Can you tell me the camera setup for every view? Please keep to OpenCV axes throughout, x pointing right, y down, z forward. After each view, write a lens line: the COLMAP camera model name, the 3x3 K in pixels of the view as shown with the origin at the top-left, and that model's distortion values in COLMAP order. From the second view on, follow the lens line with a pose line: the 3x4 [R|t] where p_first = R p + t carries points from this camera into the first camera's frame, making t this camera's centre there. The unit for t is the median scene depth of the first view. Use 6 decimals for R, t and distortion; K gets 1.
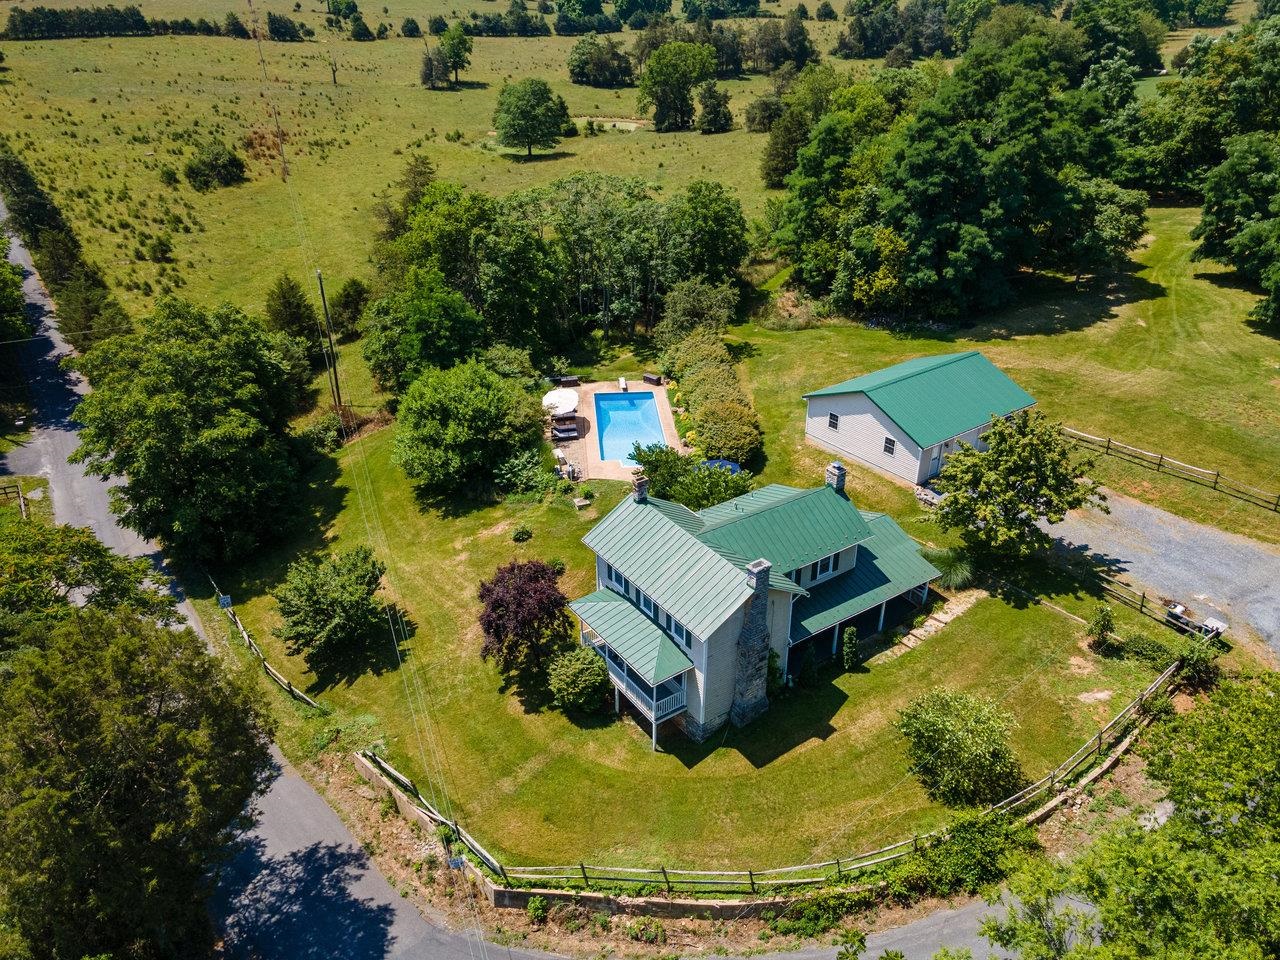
lens RADIAL K [[936.3, 0, 645.0], [0, 936.3, 478.6], [0, 0, 1]] dist [0.023630, 0.032977]
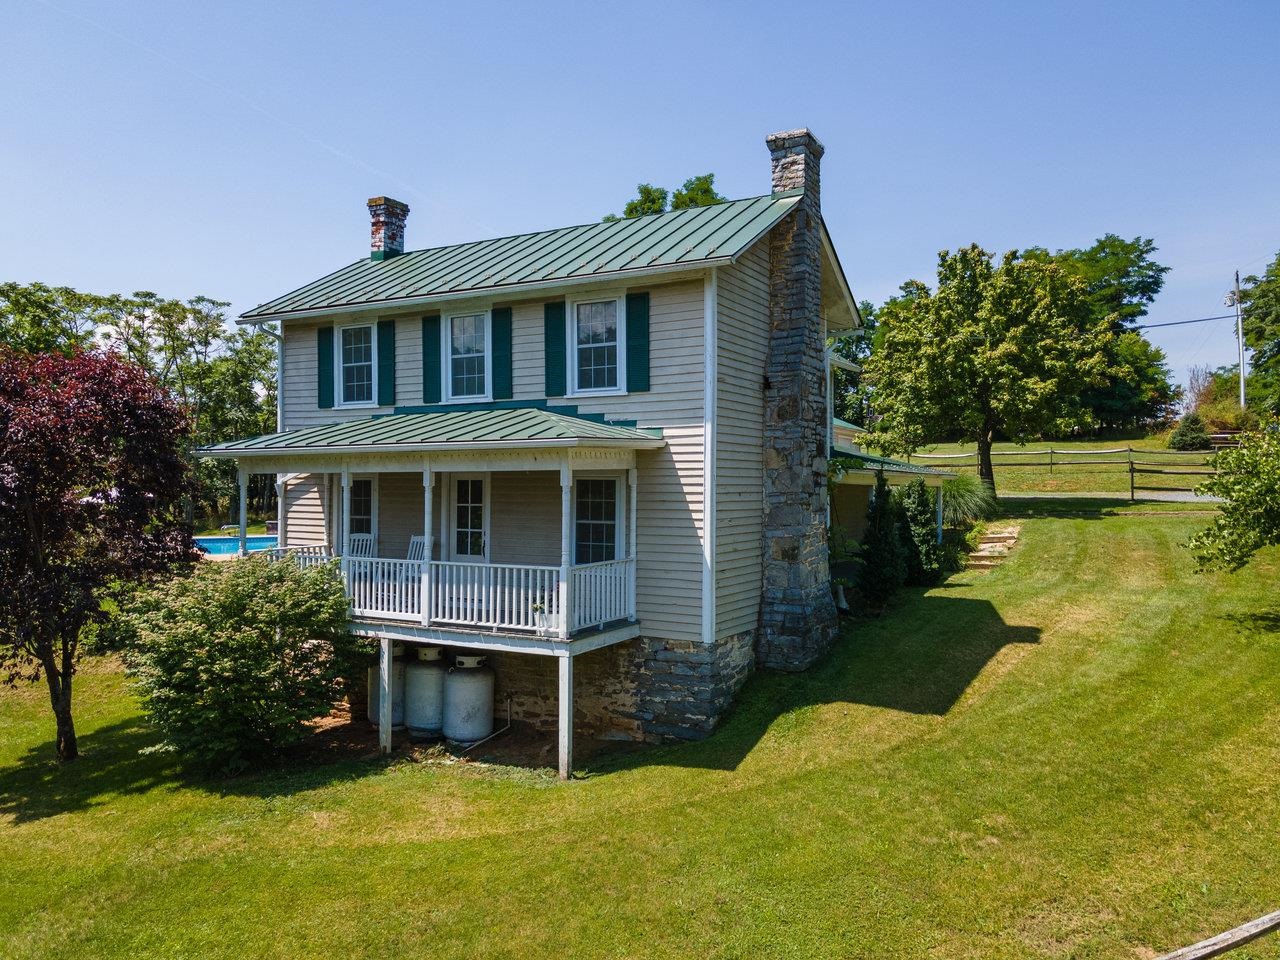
lens RADIAL K [[936.3, 0, 642.8], [0, 936.3, 488.7], [0, 0, 1]] dist [0.023630, 0.032977]
pose [[0.893450, 0.001837, 0.449159, -0.063258], [0.208121, 0.884473, -0.417604, 0.222430], [-0.398036, 0.466588, 0.789850, 0.487301]]
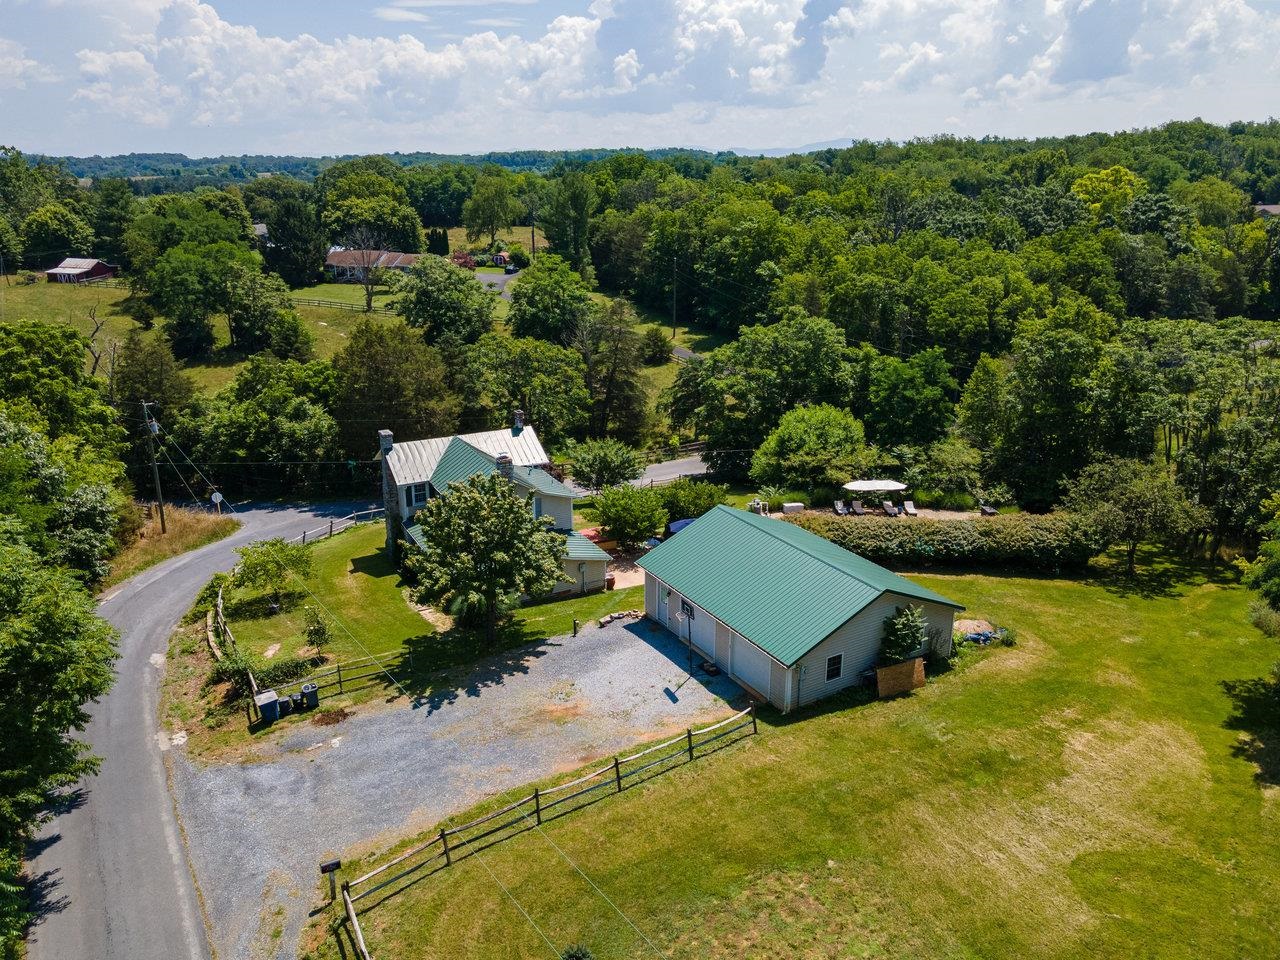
lens RADIAL K [[936.3, 0, 644.5], [0, 936.3, 476.3], [0, 0, 1]] dist [0.023630, 0.032977]
pose [[-0.109819, 0.307525, -0.945182, 0.911815], [-0.469266, 0.822238, 0.322047, -0.314935], [0.876201, 0.478909, 0.054014, 0.804118]]
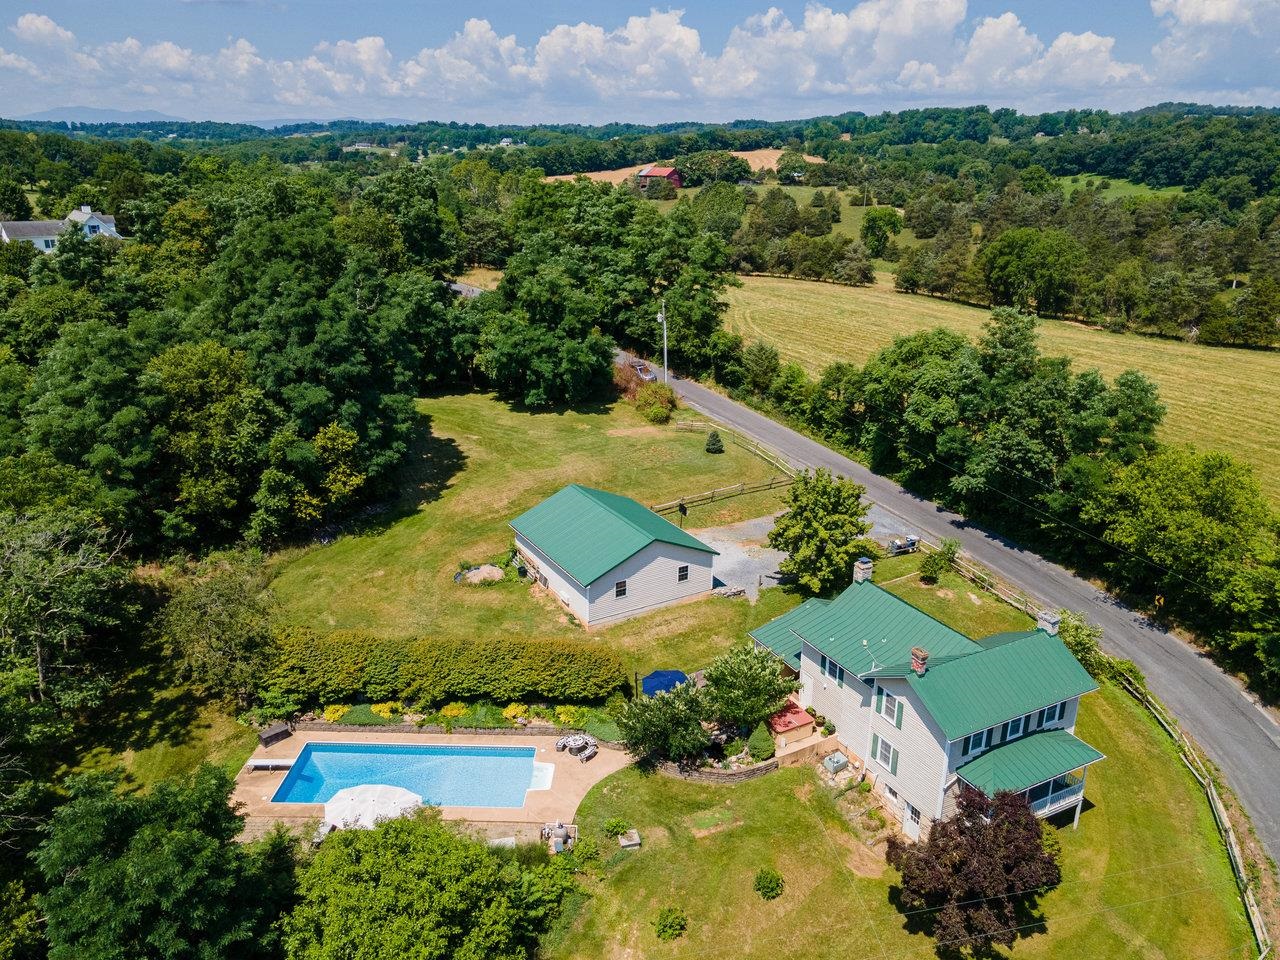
lens RADIAL K [[936.3, 0, 646.6], [0, 936.3, 481.7], [0, 0, 1]] dist [0.023630, 0.032977]
pose [[0.113193, -0.335846, 0.935091, -0.615728], [0.459212, 0.852272, 0.250513, -0.362396], [-0.881086, 0.401048, 0.250696, 0.666649]]
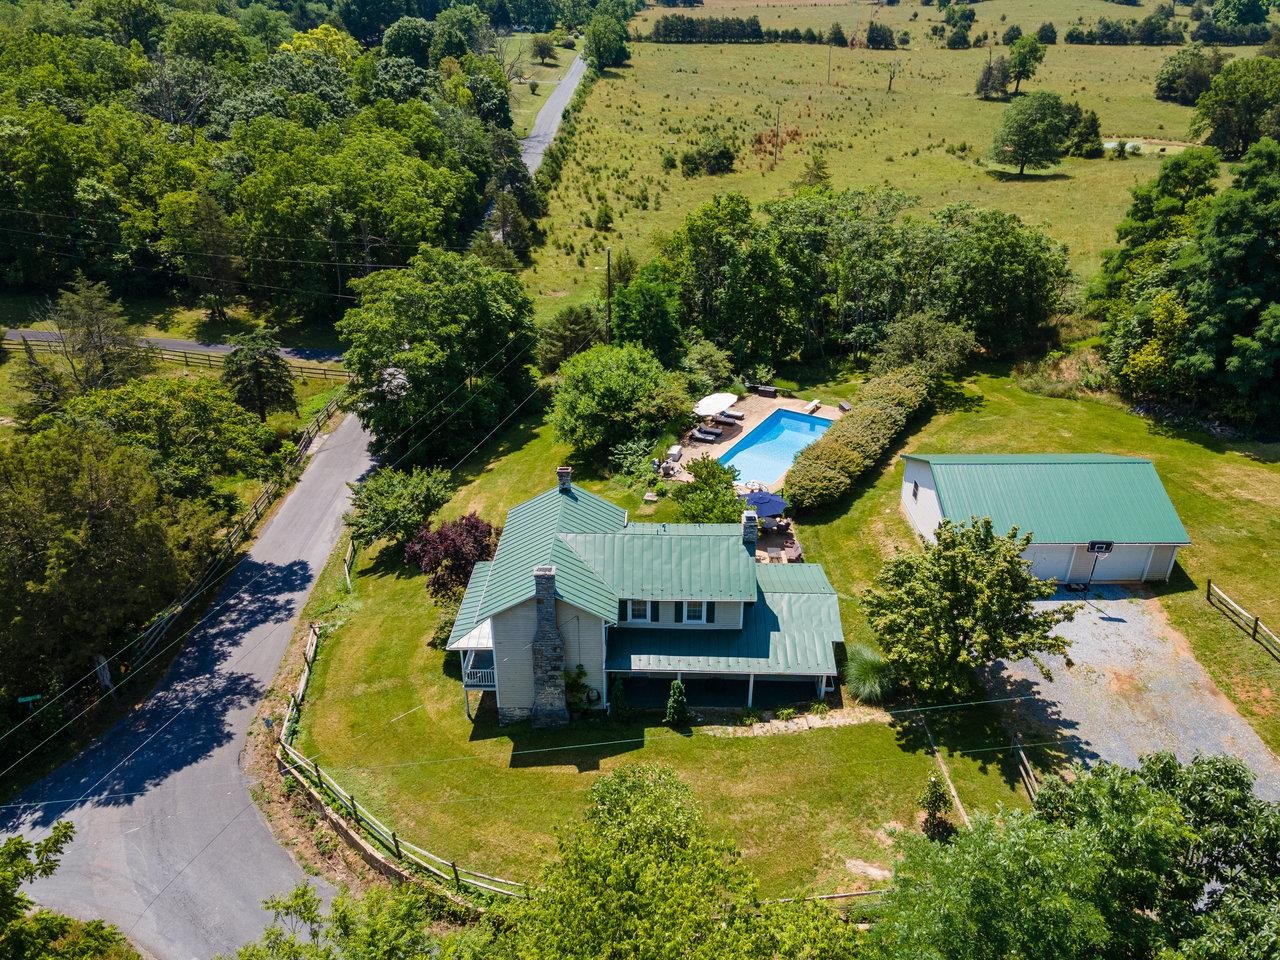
lens RADIAL K [[936.3, 0, 643.4], [0, 936.3, 478.7], [0, 0, 1]] dist [0.023630, 0.032977]
pose [[0.807752, 0.272208, -0.522915, 0.429887], [-0.276117, 0.958395, 0.072379, -0.062290], [0.520861, 0.085922, 0.849306, 0.125018]]
